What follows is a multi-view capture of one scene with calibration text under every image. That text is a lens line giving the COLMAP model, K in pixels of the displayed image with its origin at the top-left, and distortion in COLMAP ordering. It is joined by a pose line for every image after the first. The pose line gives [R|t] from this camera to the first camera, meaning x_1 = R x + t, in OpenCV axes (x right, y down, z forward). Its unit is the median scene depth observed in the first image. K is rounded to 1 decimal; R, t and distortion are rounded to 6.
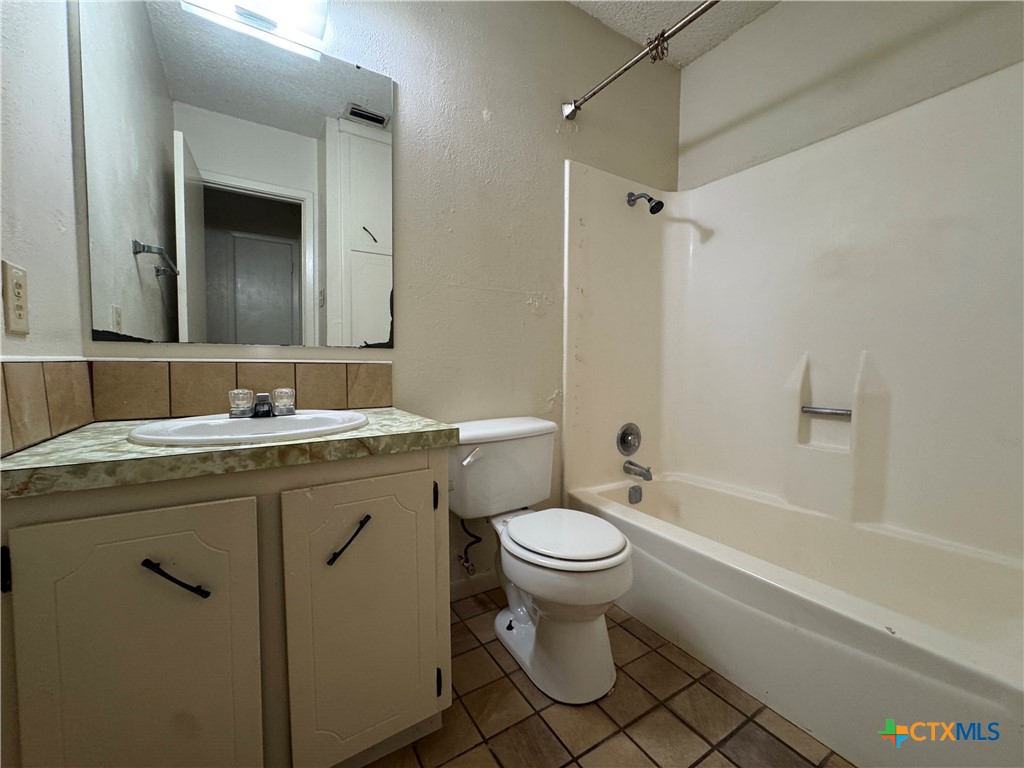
lens RADIAL K [[411.7, 0, 509.7], [0, 411.7, 384.1], [0, 0, 1]] dist [-0.002105, 0.000248]
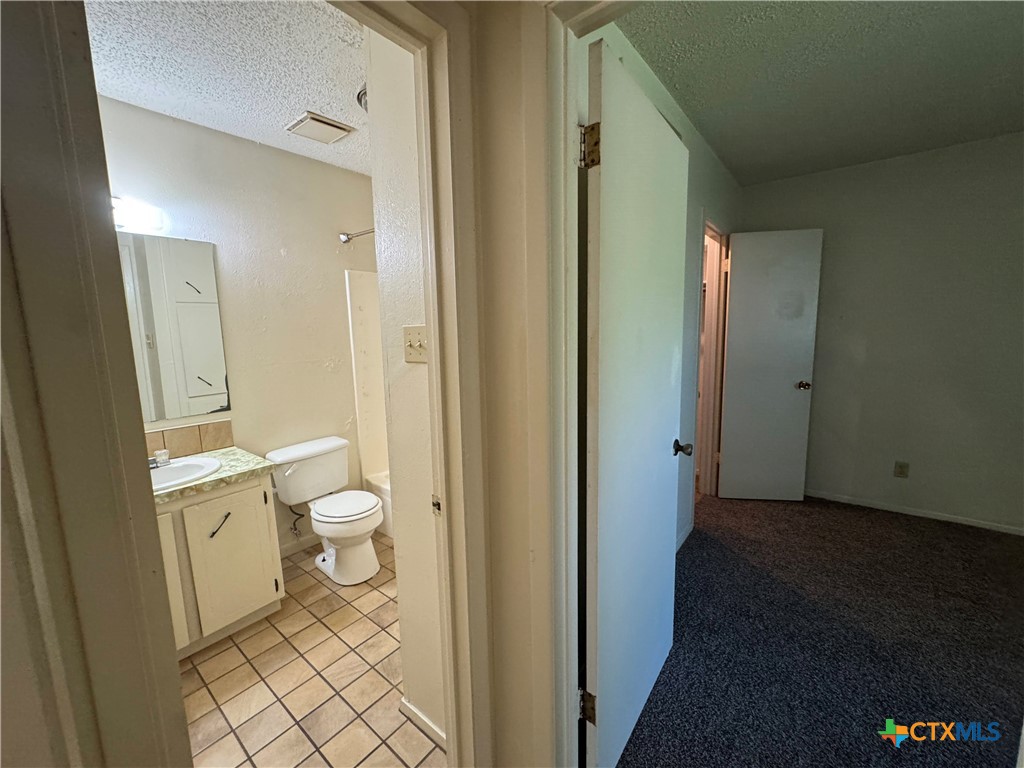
lens RADIAL K [[411.7, 0, 509.7], [0, 411.7, 384.1], [0, 0, 1]] dist [-0.002105, 0.000248]
pose [[0.943127, -0.075085, 0.323842, 0.245601], [0.049642, 0.995046, 0.086136, -0.289111], [-0.328705, -0.065161, 0.942182, -0.916454]]
